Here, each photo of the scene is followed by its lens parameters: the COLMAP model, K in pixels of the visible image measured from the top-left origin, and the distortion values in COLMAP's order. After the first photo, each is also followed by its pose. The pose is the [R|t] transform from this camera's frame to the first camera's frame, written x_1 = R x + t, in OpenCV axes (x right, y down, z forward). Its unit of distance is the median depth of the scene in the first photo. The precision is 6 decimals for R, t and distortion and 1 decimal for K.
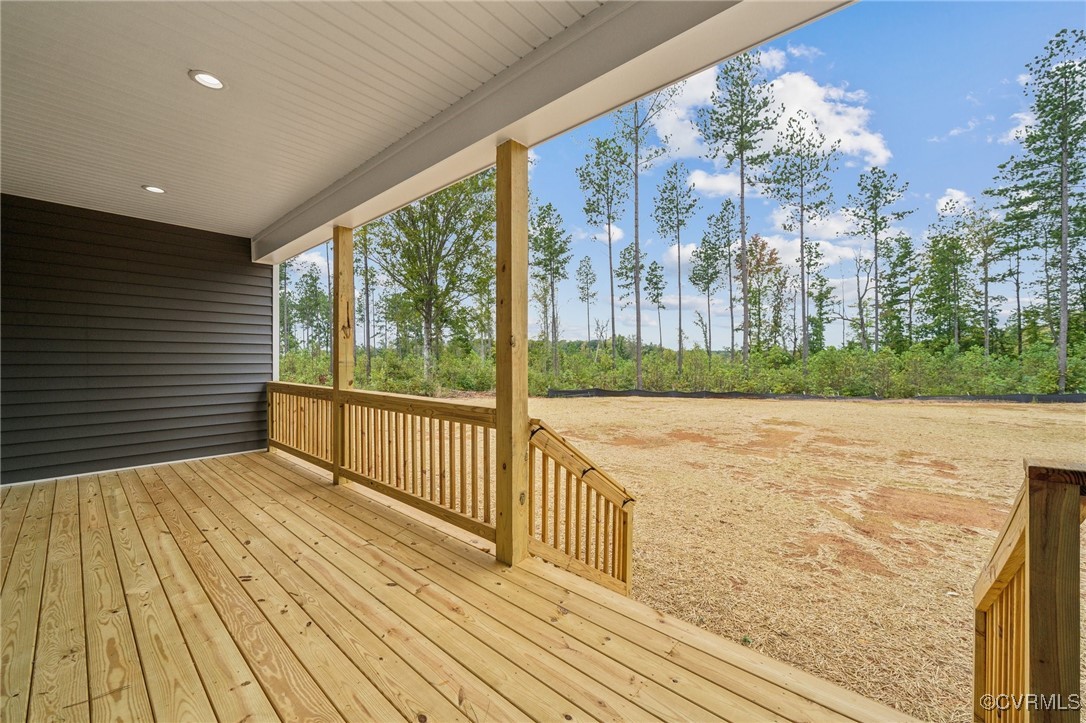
lens RADIAL K [[400.3, 0, 542.2], [0, 400.3, 362.2], [0, 0, 1]] dist [-0.009951, -0.000141]
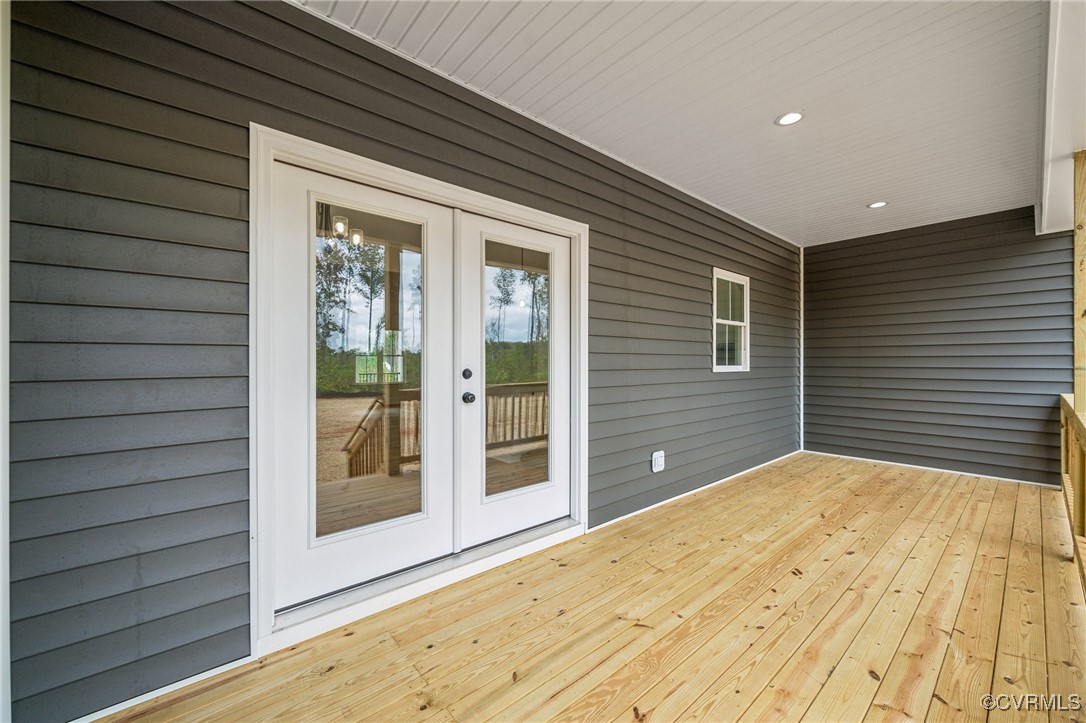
lens RADIAL K [[400.3, 0, 542.2], [0, 400.3, 362.2], [0, 0, 1]] dist [-0.009951, -0.000141]
pose [[-0.112462, 0.000351, -0.993656, 0.282692], [-0.005716, 0.999983, 0.001000, -0.008849], [0.993640, 0.005792, -0.112458, 0.326916]]
